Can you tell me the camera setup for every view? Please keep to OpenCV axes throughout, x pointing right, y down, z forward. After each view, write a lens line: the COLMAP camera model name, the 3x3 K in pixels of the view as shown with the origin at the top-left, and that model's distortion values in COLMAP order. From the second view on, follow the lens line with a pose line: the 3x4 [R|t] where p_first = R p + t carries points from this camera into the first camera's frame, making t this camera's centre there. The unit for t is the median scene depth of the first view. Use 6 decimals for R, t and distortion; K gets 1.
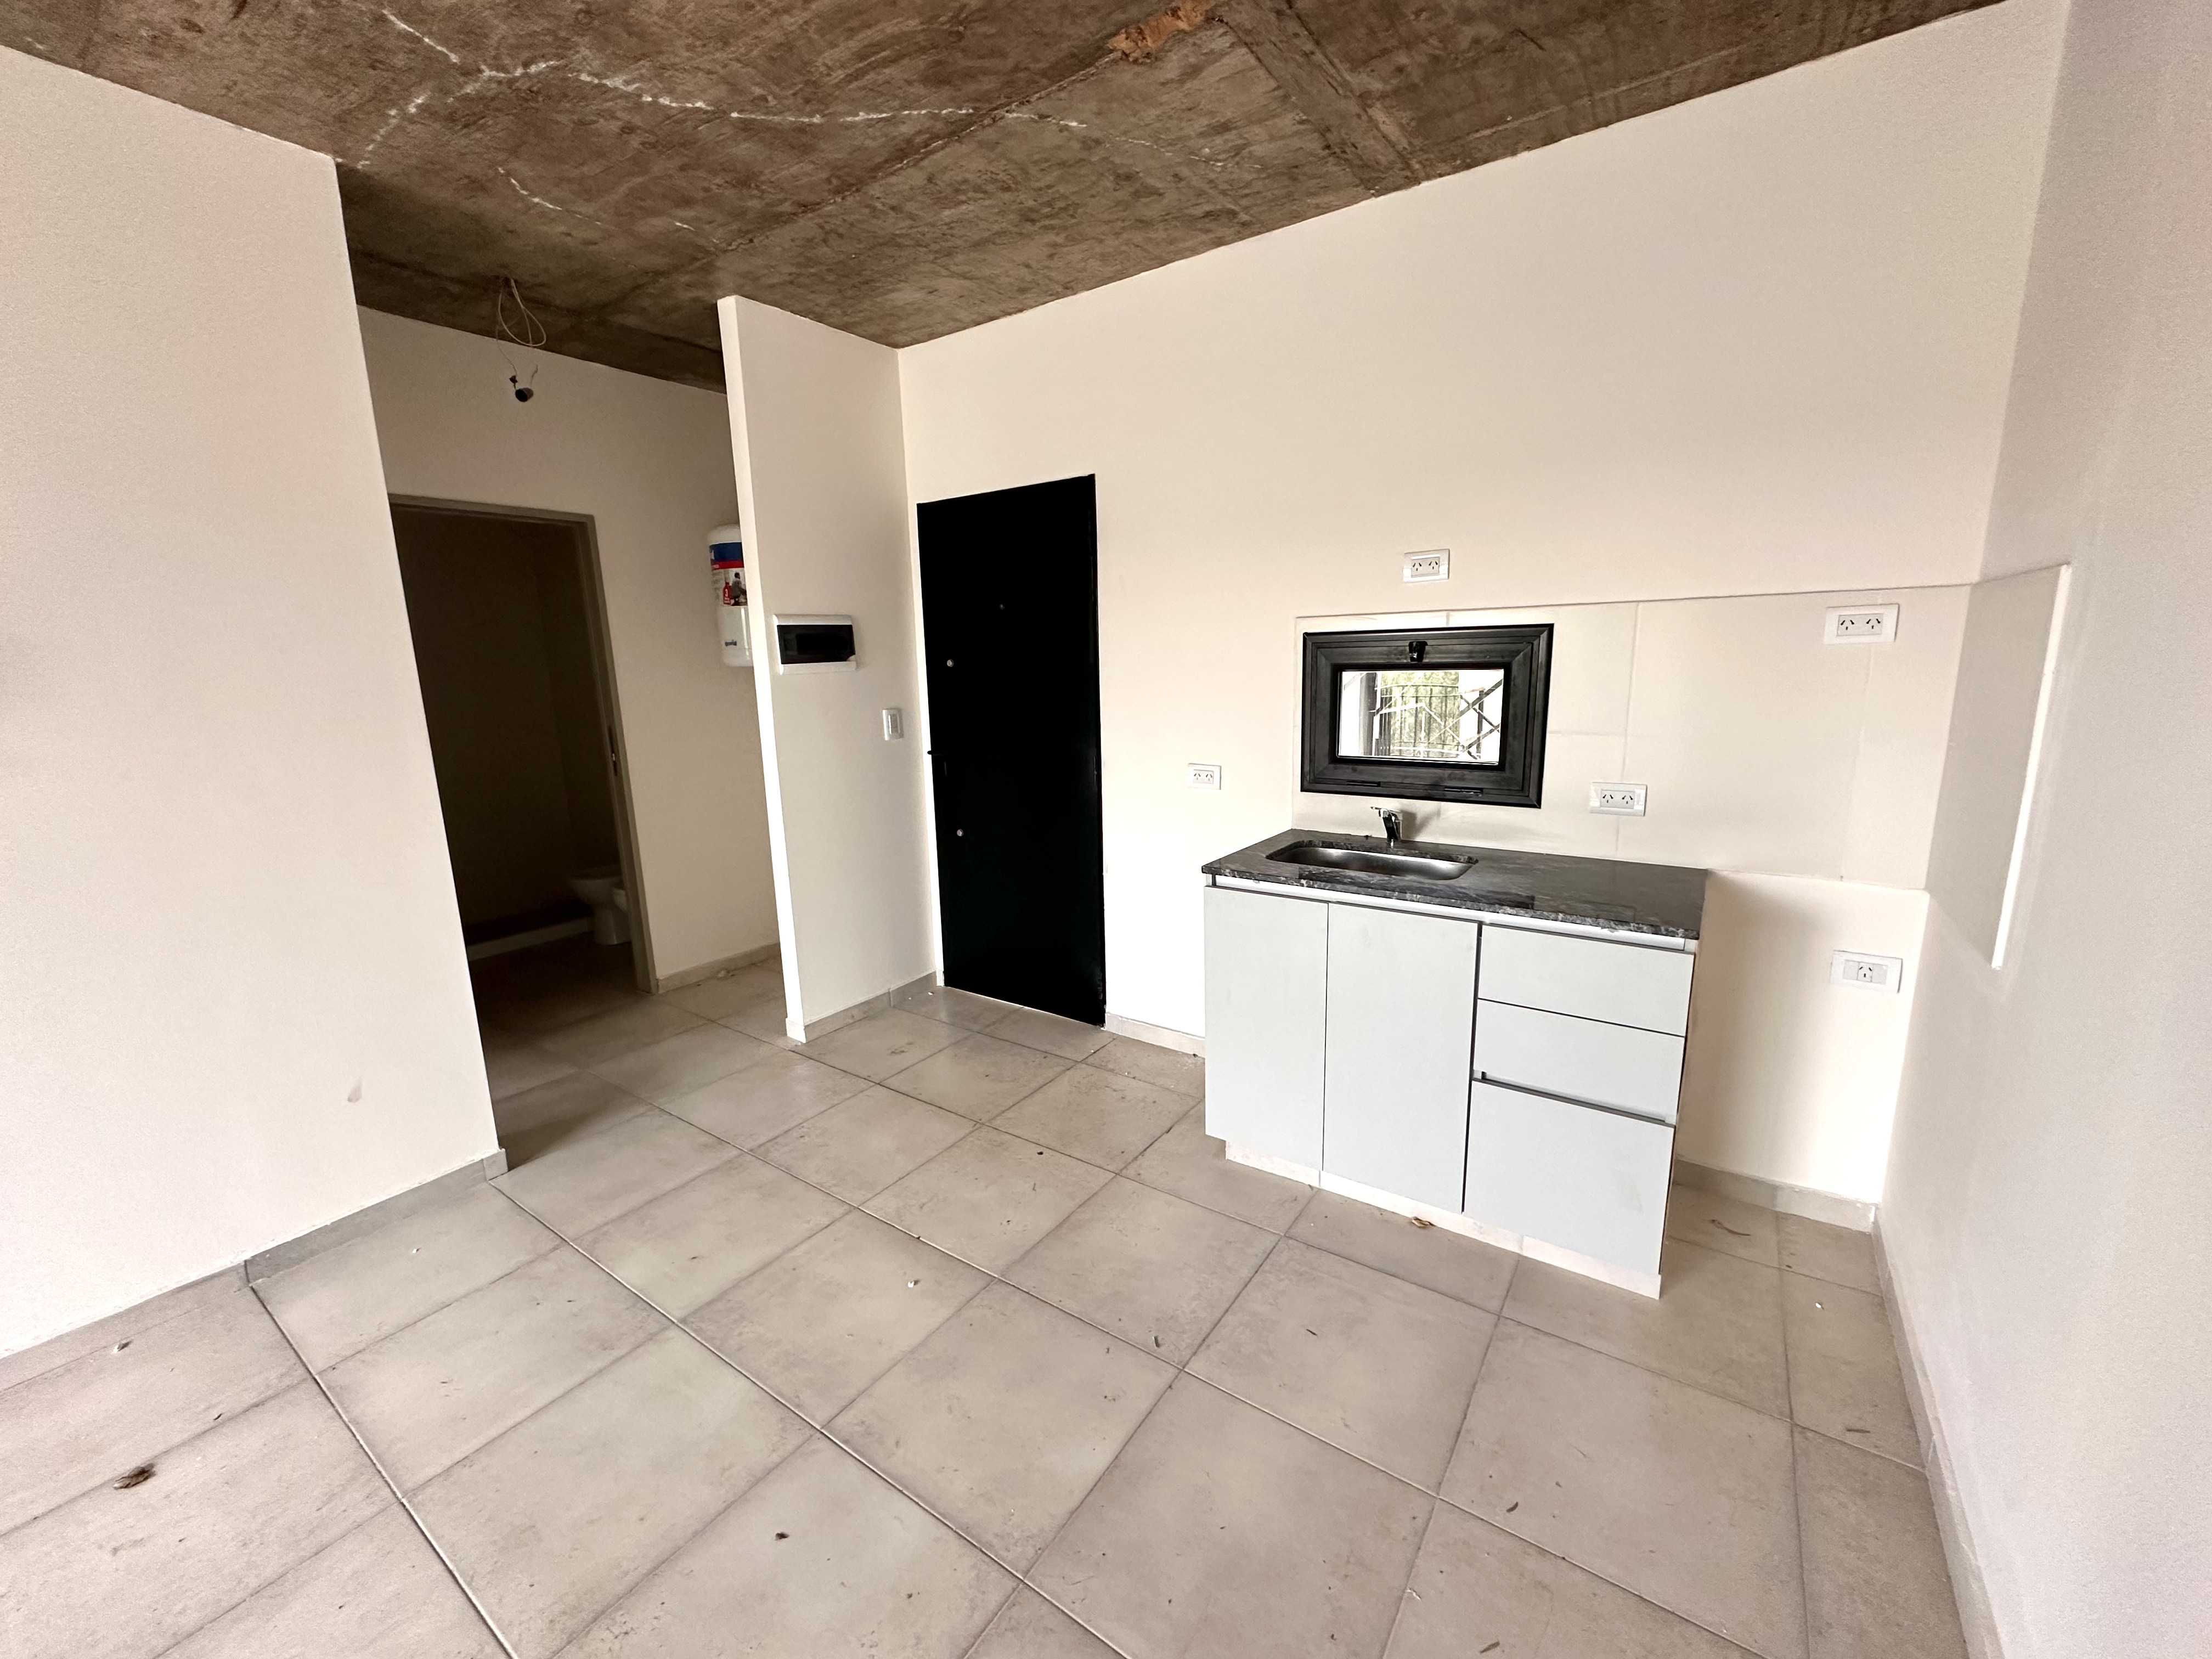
lens RADIAL K [[879.3, 0, 1106.0], [0, 879.3, 829.5], [0, 0, 1]] dist [-0.003014, 0.000551]
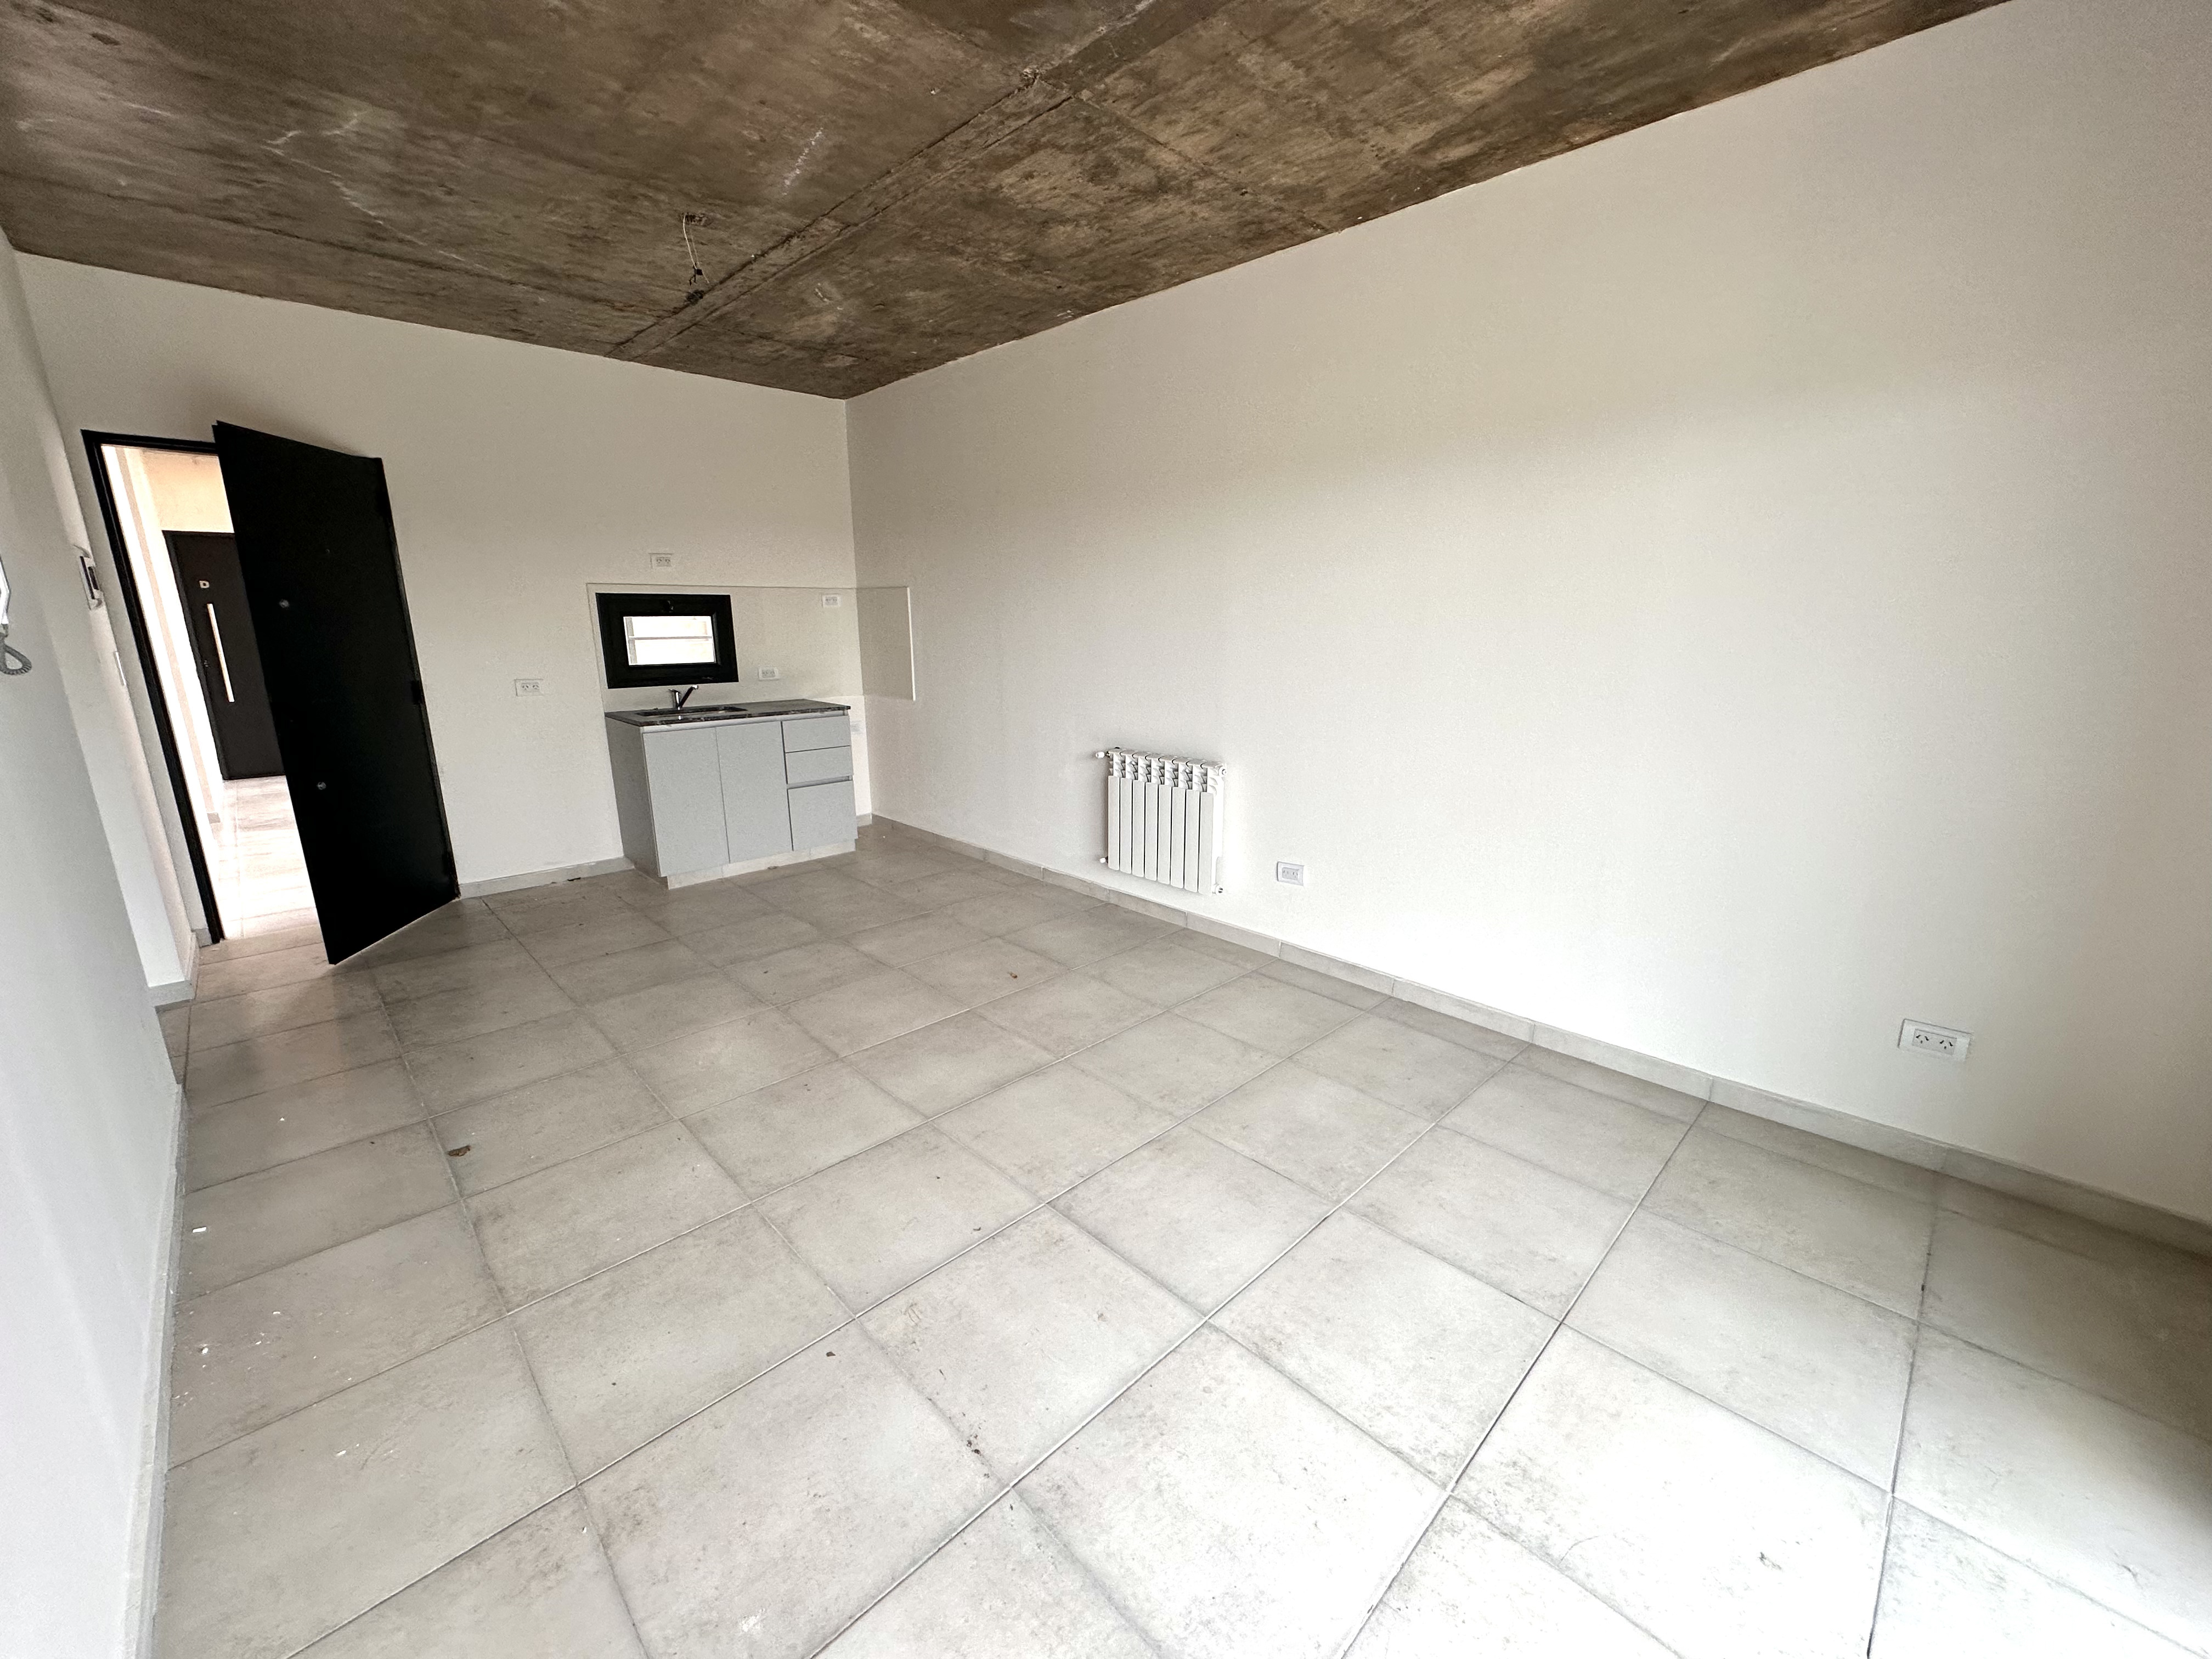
lens RADIAL K [[879.3, 0, 1106.0], [0, 879.3, 829.5], [0, 0, 1]] dist [-0.003014, 0.000551]
pose [[0.189794, -0.210119, 0.959077, -1.465144], [0.183965, 0.967142, 0.175481, 0.111842], [-0.964435, 0.143132, 0.222212, -0.287630]]
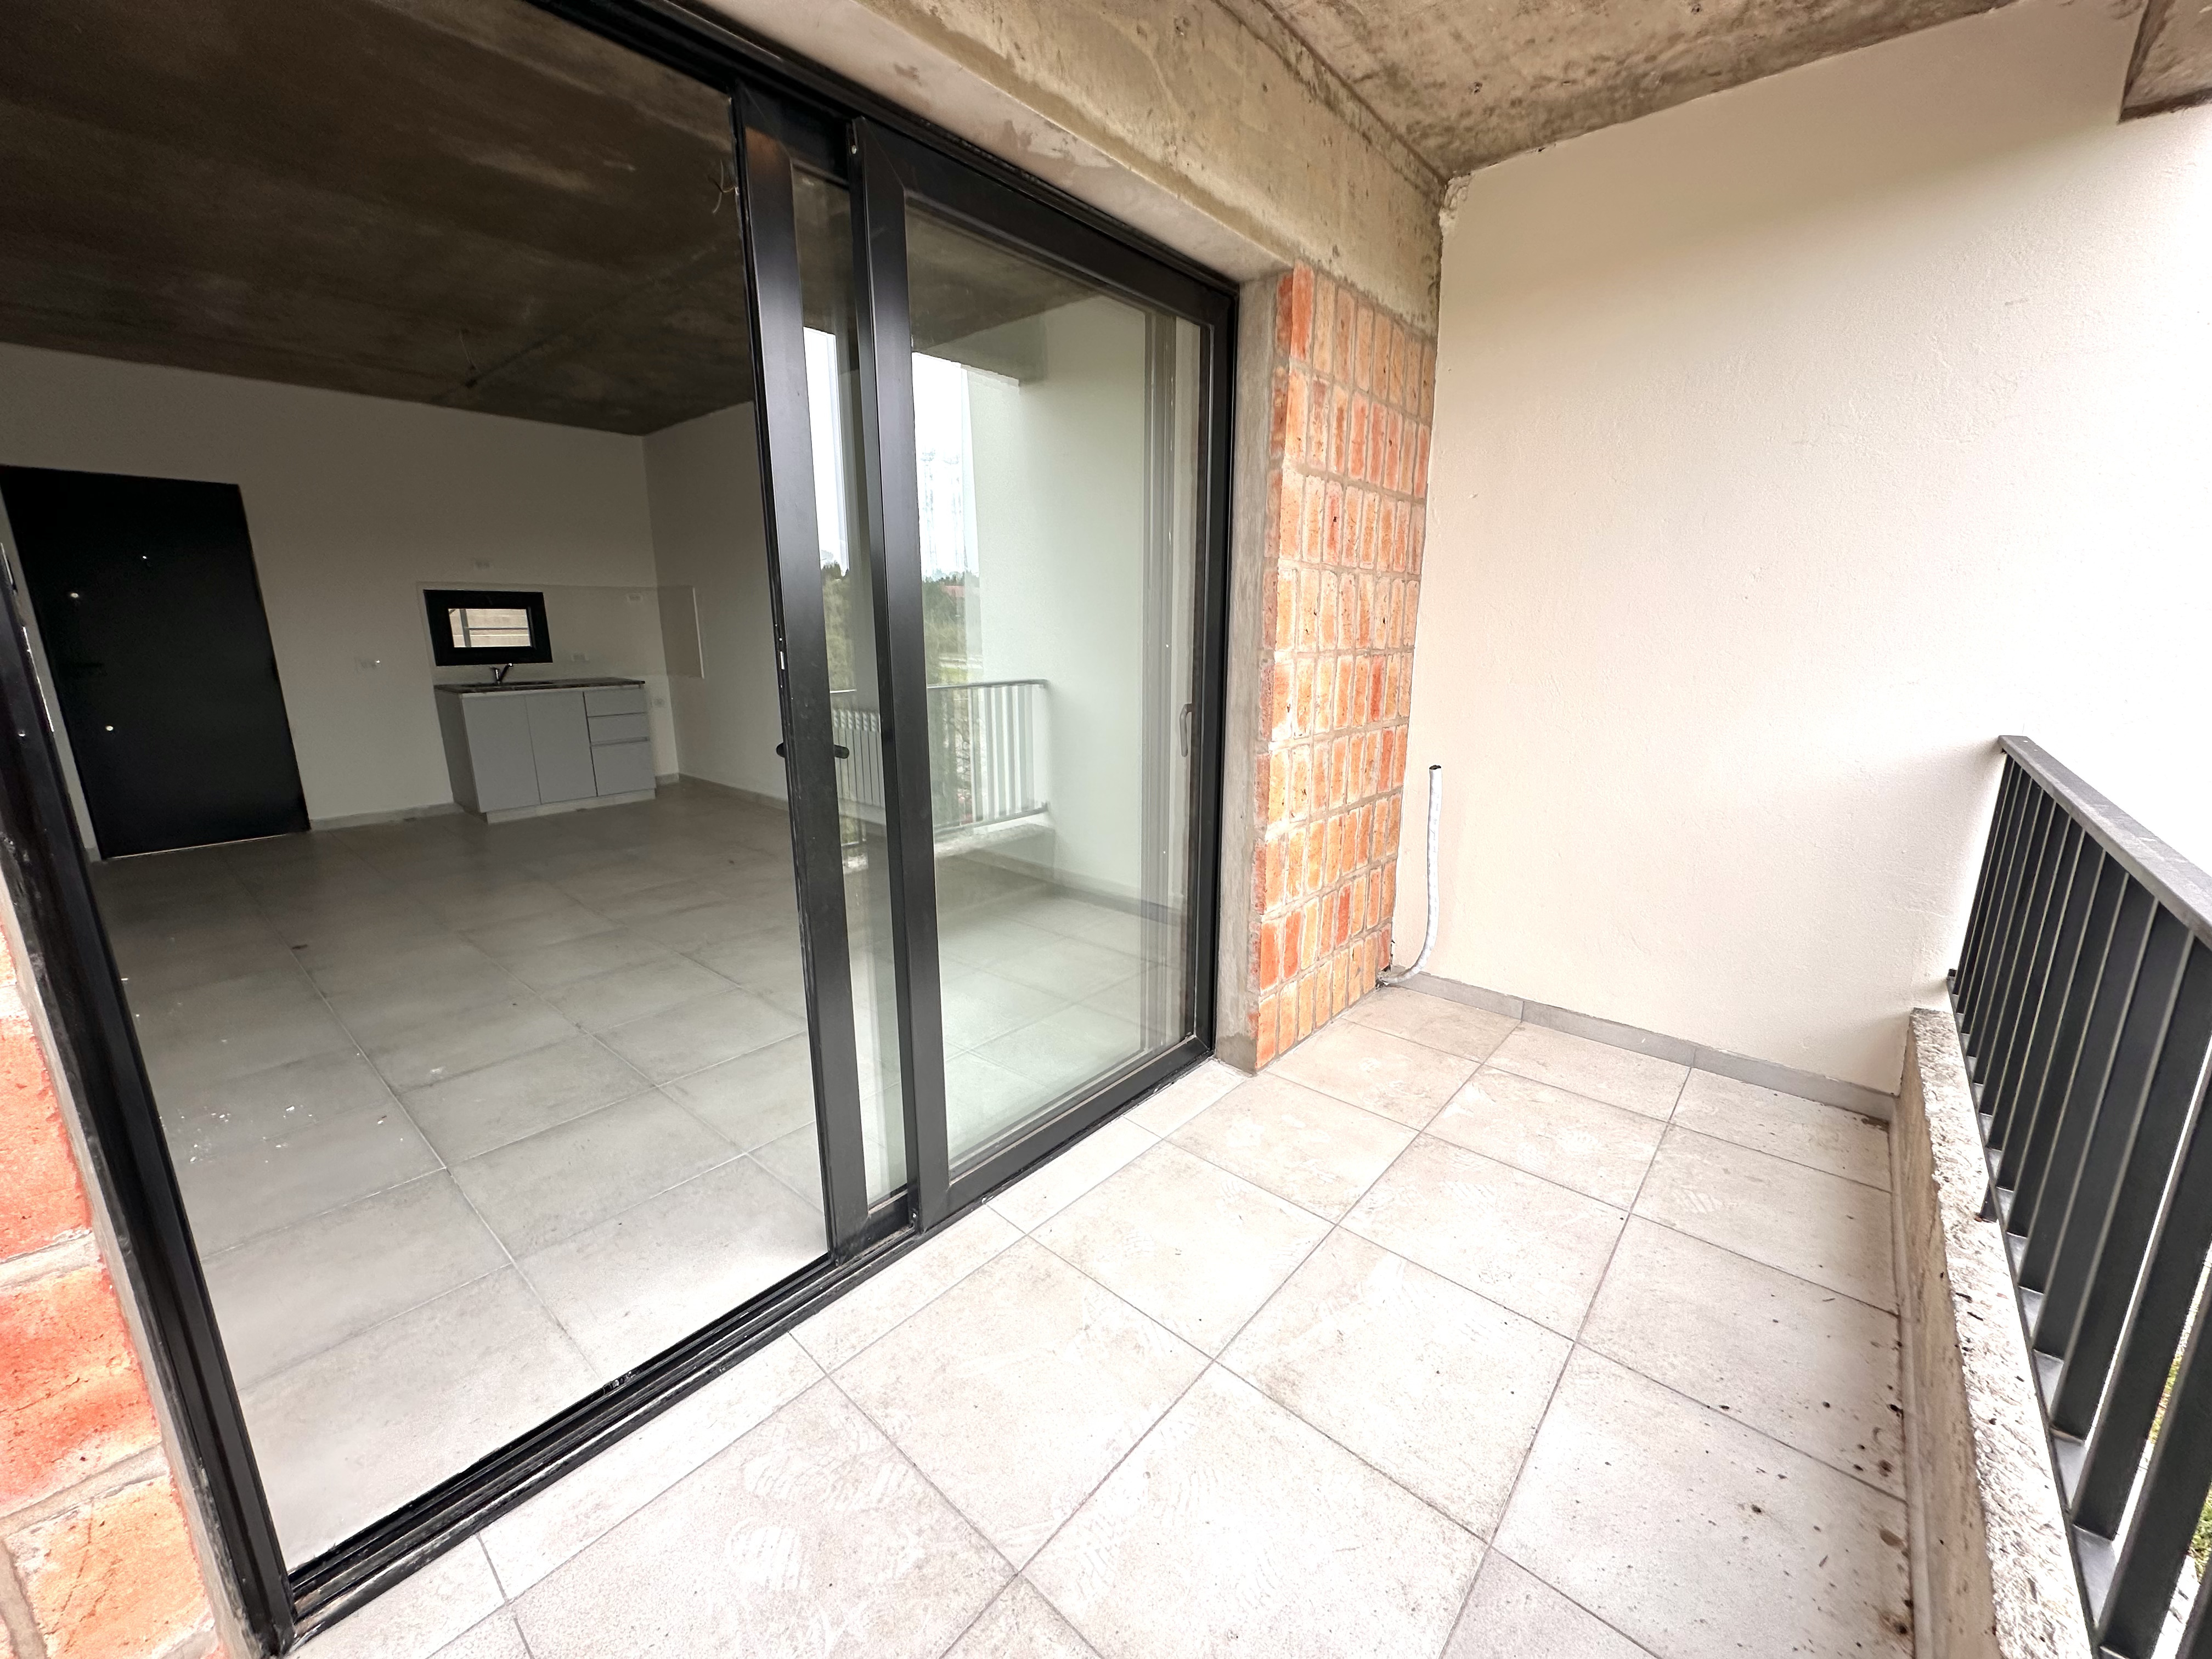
lens RADIAL K [[879.3, 0, 1106.0], [0, 879.3, 829.5], [0, 0, 1]] dist [-0.003014, 0.000551]
pose [[0.100813, -0.205212, 0.973511, -2.019287], [0.186835, 0.964993, 0.184069, 0.284446], [-0.977205, 0.163329, 0.135625, -0.907216]]
